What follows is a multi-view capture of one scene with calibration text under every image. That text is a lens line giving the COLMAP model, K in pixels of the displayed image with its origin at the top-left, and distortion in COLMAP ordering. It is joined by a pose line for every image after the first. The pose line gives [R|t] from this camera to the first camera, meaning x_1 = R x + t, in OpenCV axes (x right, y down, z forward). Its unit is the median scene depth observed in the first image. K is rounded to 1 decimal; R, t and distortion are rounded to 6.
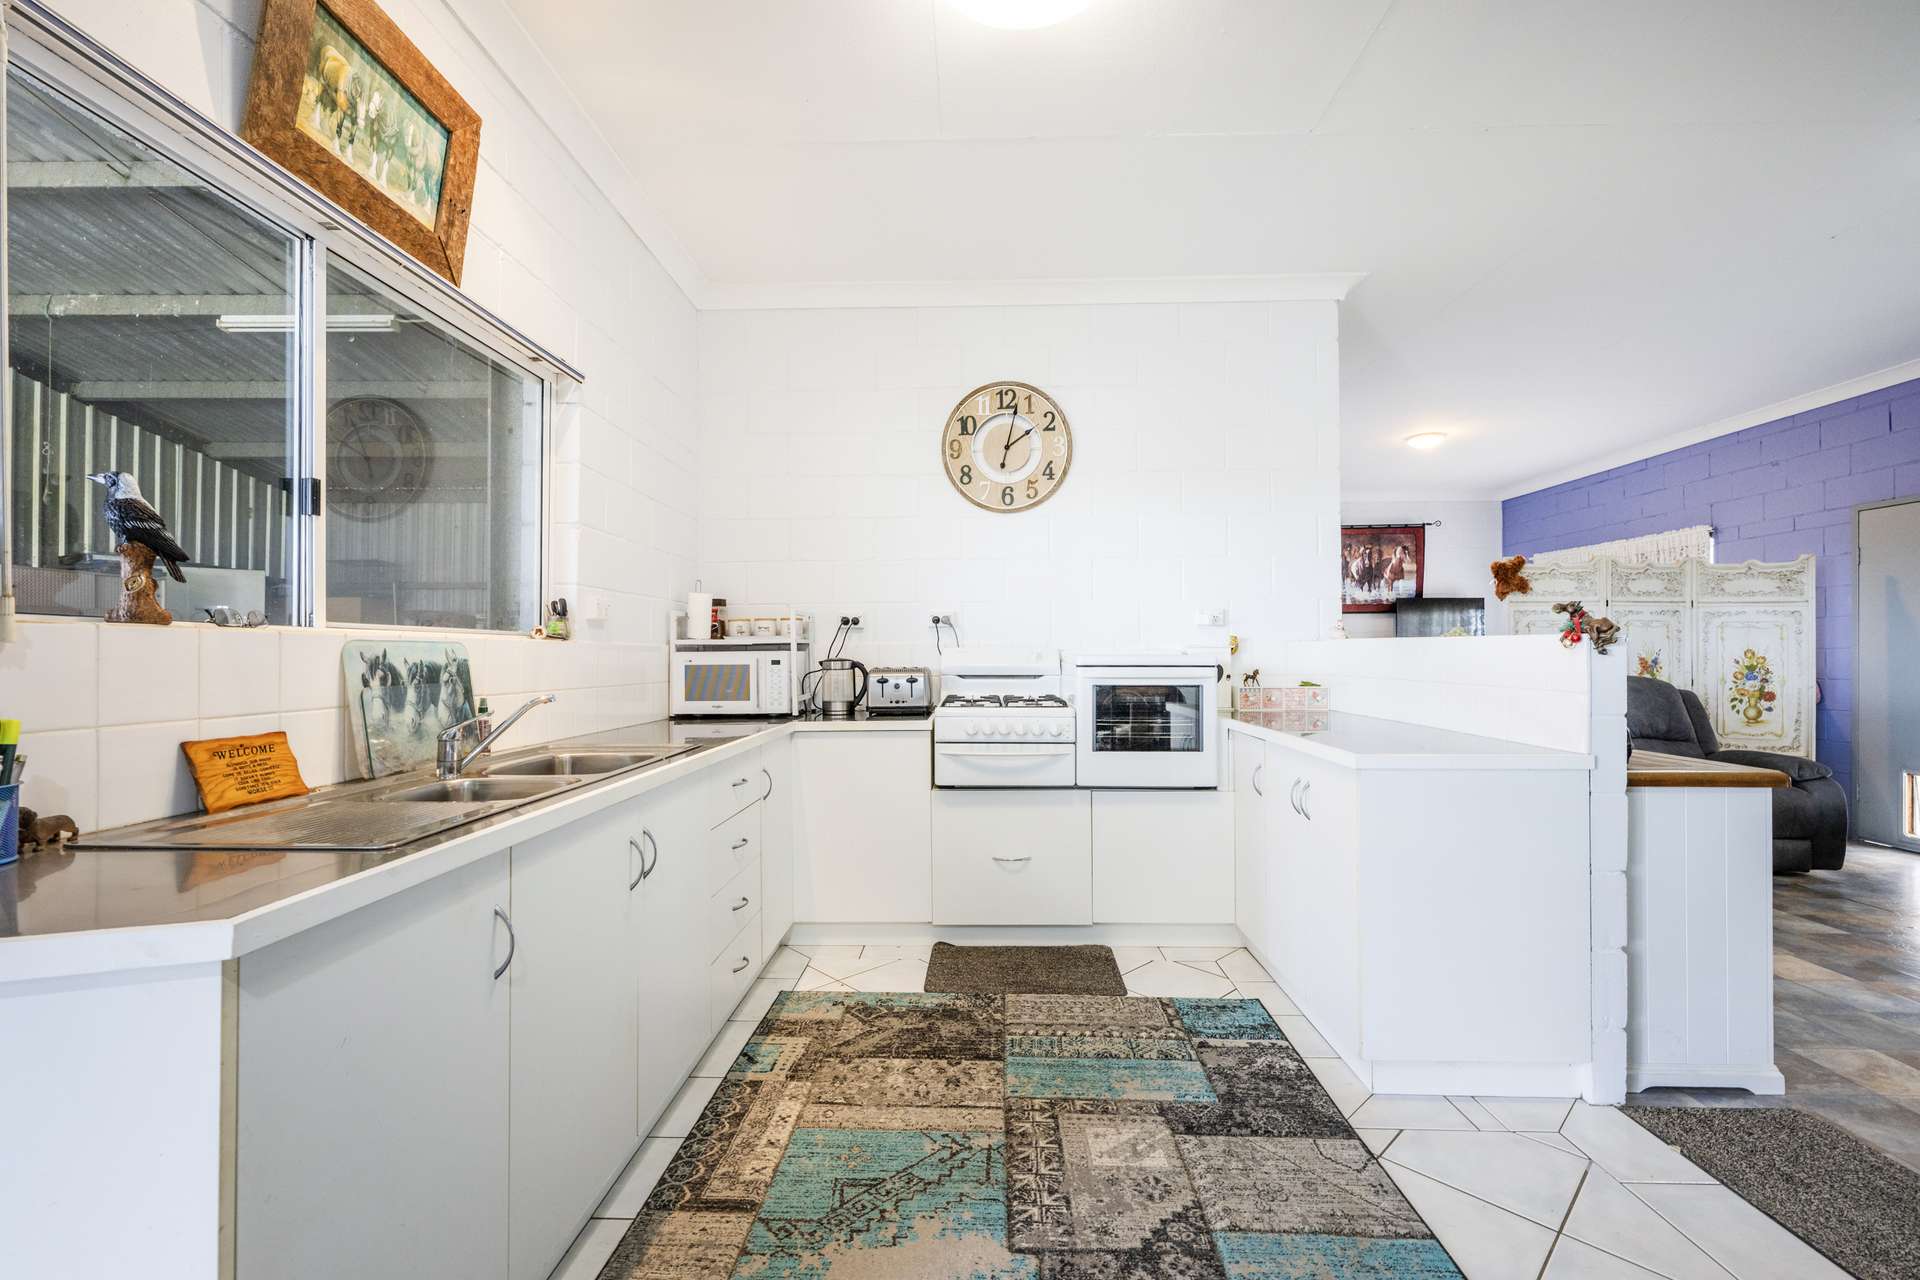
lens RADIAL K [[772.5, 0, 972.9], [0, 772.5, 648.2], [0, 0, 1]] dist [-0.003768, -0.000325]
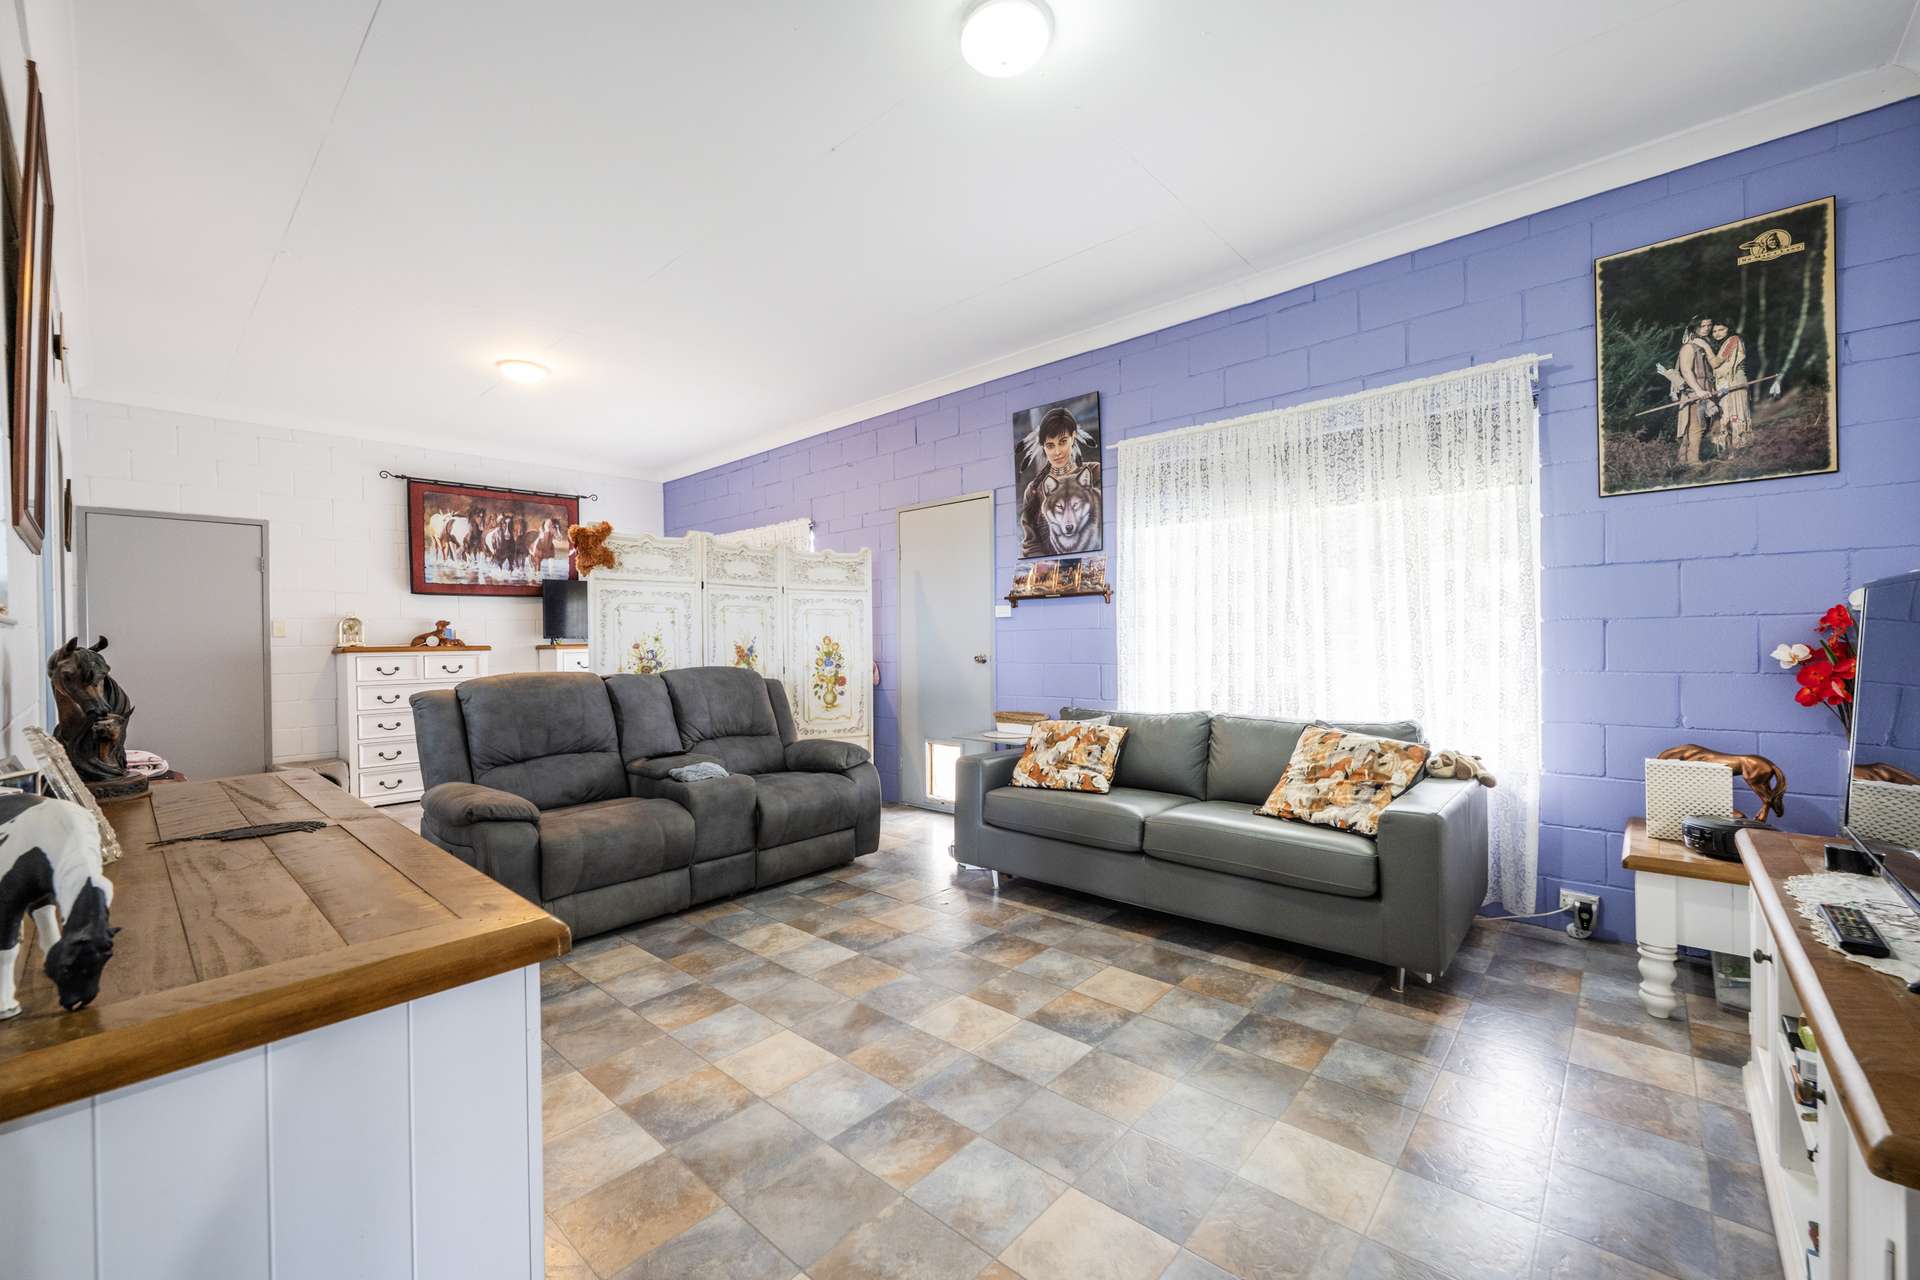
lens RADIAL K [[772.5, 0, 964.4], [0, 772.5, 638.1], [0, 0, 1]] dist [-0.003768, -0.000325]
pose [[0.630295, -0.008806, 0.776306, 0.318444], [0.012249, 0.999924, 0.001397, 0.004811], [-0.776259, 0.008628, 0.630355, 0.204010]]
